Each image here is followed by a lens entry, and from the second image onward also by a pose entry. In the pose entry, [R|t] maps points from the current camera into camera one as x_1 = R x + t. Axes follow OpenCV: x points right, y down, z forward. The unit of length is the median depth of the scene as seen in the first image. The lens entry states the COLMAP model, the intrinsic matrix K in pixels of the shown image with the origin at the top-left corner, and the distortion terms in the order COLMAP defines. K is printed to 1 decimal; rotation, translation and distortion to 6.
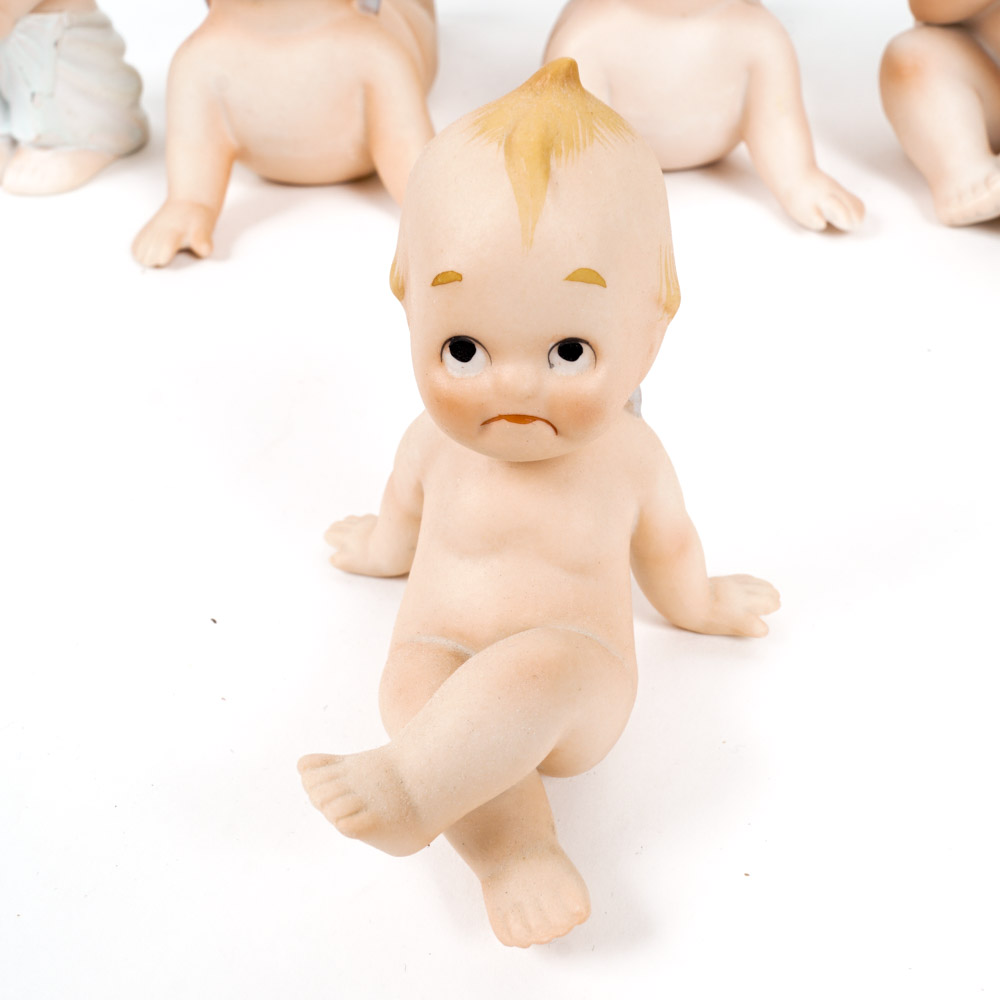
lens RADIAL K [[1505.8, 0, 510.1], [0, 1505.8, 499.4], [0, 0, 1]] dist [-0.093724, 0.000000]
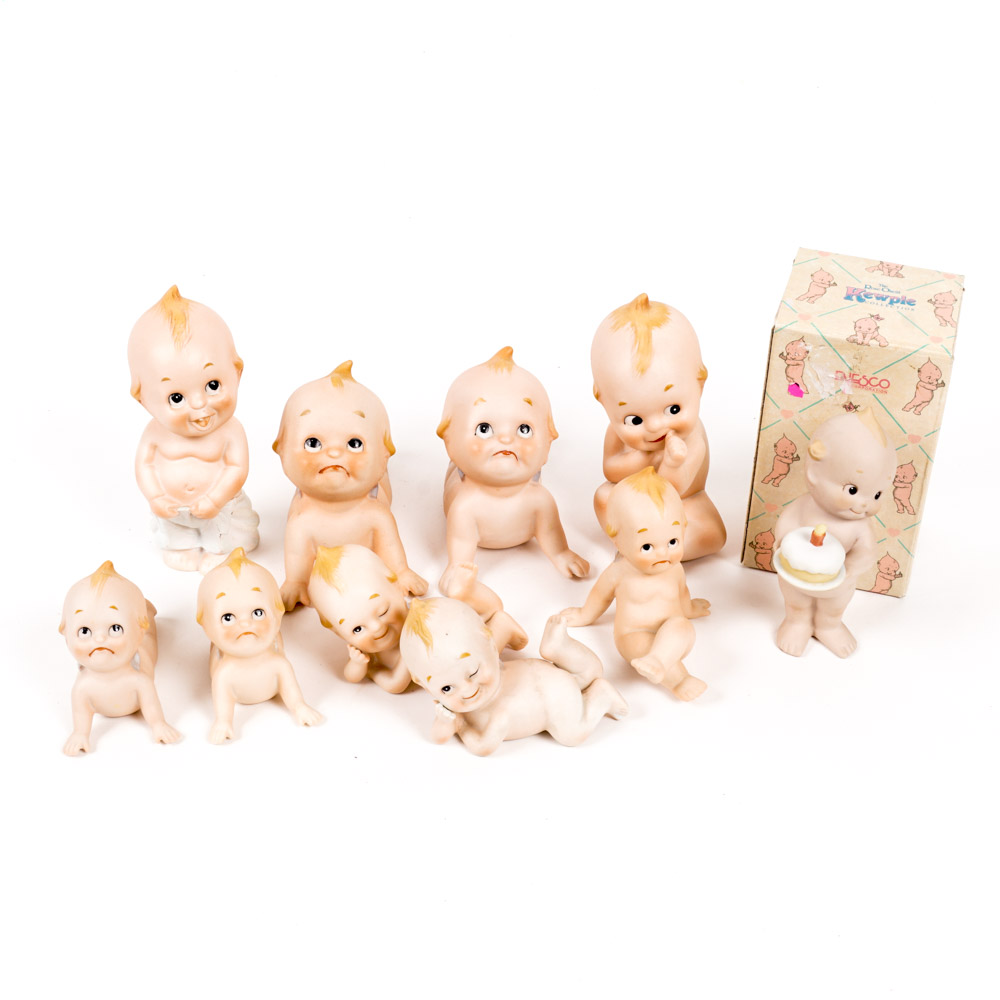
lens RADIAL K [[1642.7, 0, 496.2], [0, 1642.7, 524.1], [0, 0, 1]] dist [-0.064602, 0.000000]
pose [[0.993034, -0.054447, 0.104499, -0.167292], [0.062869, 0.994885, -0.079065, -0.067541], [-0.099659, 0.085084, 0.991377, -1.503594]]
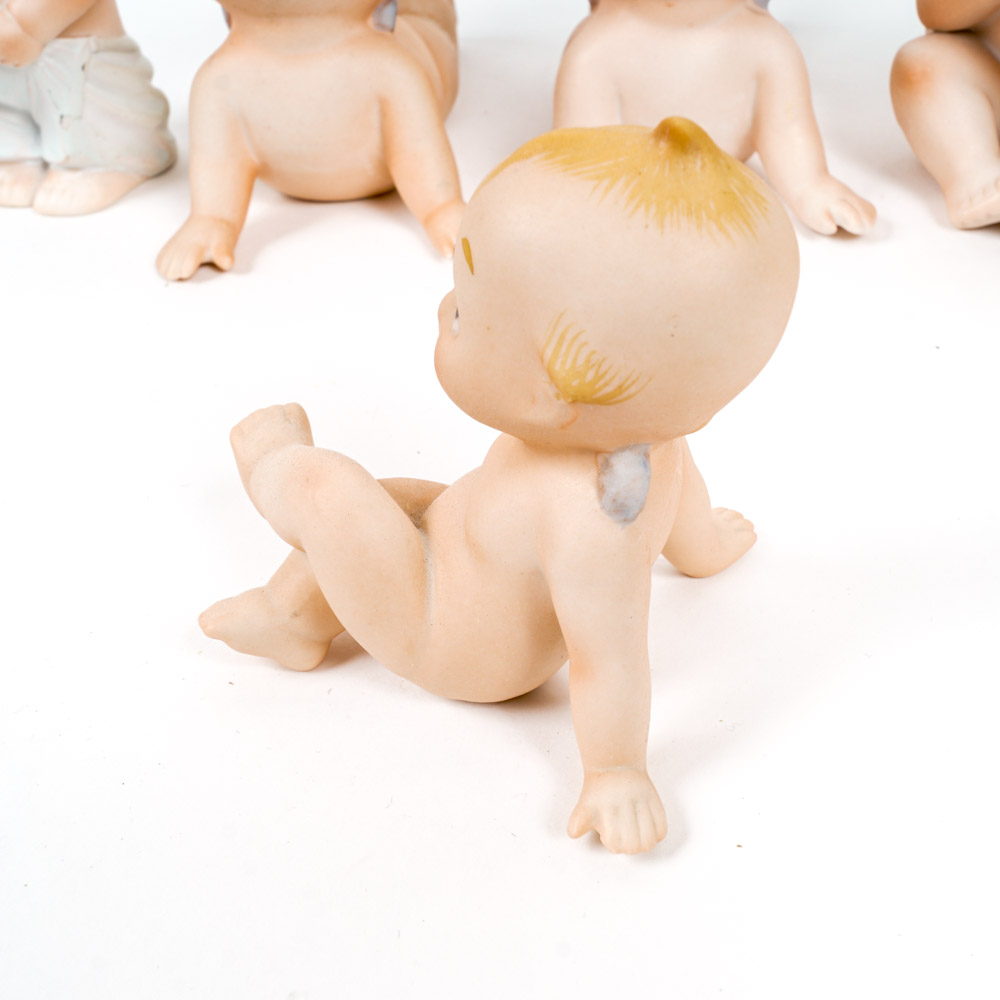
lens RADIAL K [[1505.8, 0, 501.4], [0, 1505.8, 498.4], [0, 0, 1]] dist [-0.093724, 0.000000]
pose [[0.999084, -0.009413, -0.041752, 0.024567], [0.008086, 0.999460, -0.031852, 0.027661], [0.042030, 0.031485, 0.998620, -0.011249]]
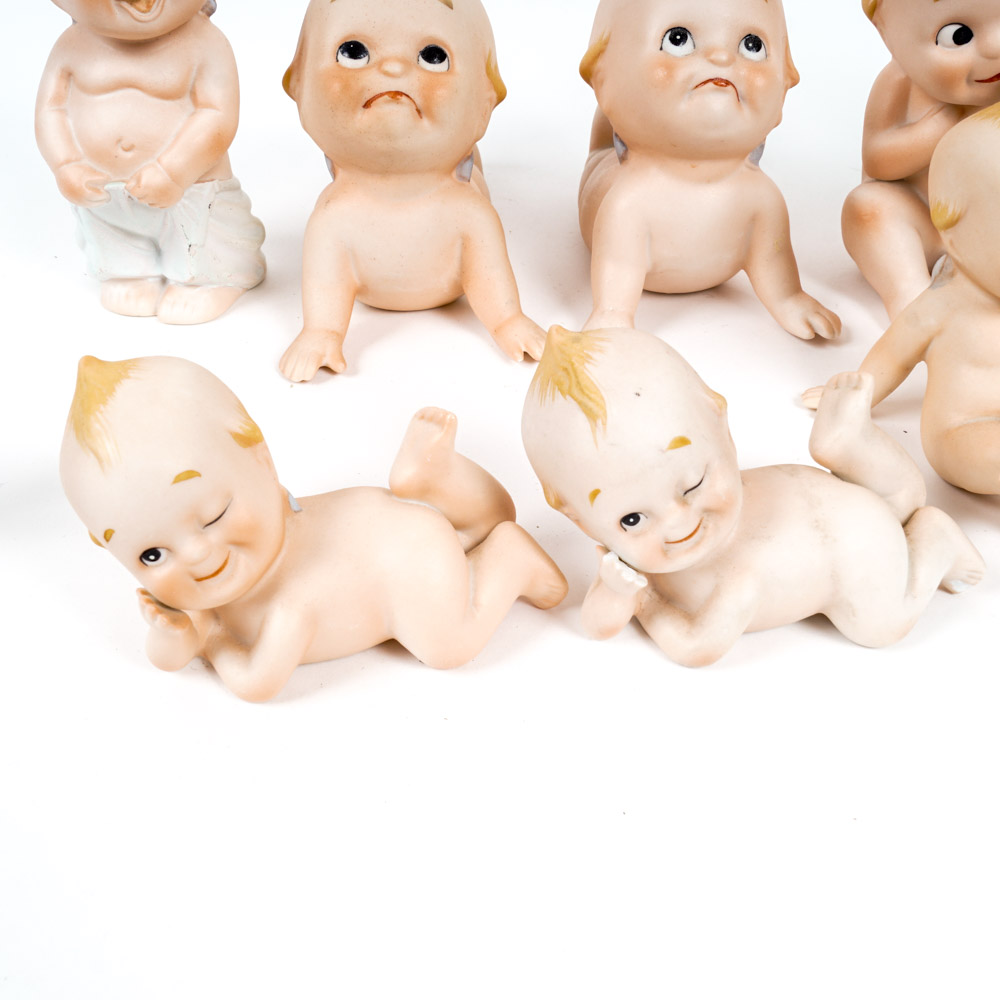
lens RADIAL K [[1294.4, 0, 511.9], [0, 1294.4, 495.3], [0, 0, 1]] dist [-0.103551, 0.000000]
pose [[0.995703, -0.036668, 0.085039, -0.151217], [0.038776, 0.998977, -0.023277, -0.026487], [-0.084098, 0.026474, 0.996106, -0.098723]]
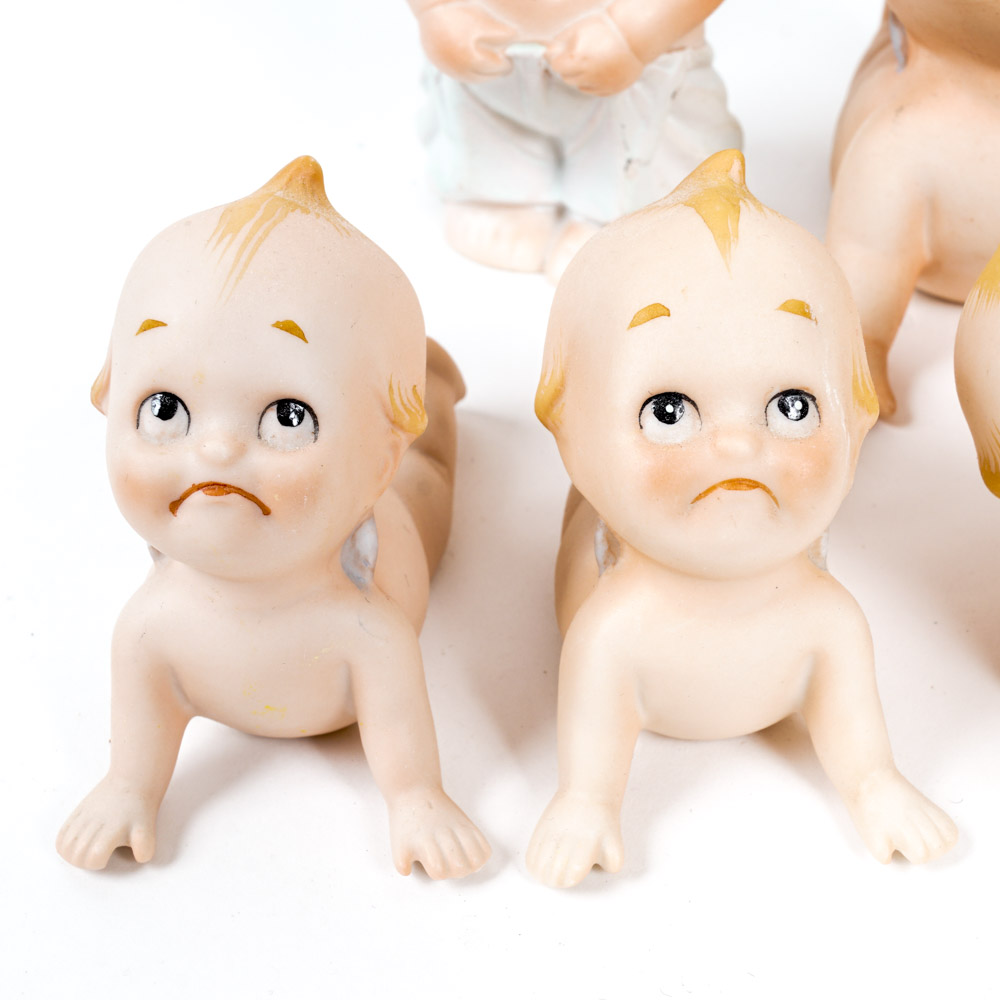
lens RADIAL K [[1996.7, 0, 491.7], [0, 1996.7, 499.4], [0, 0, 1]] dist [-0.088486, 0.000000]
pose [[0.994844, 0.067805, -0.075416, -0.305793], [-0.068563, 0.997619, -0.007506, -0.100860], [0.074727, 0.012638, 0.997124, 0.048231]]
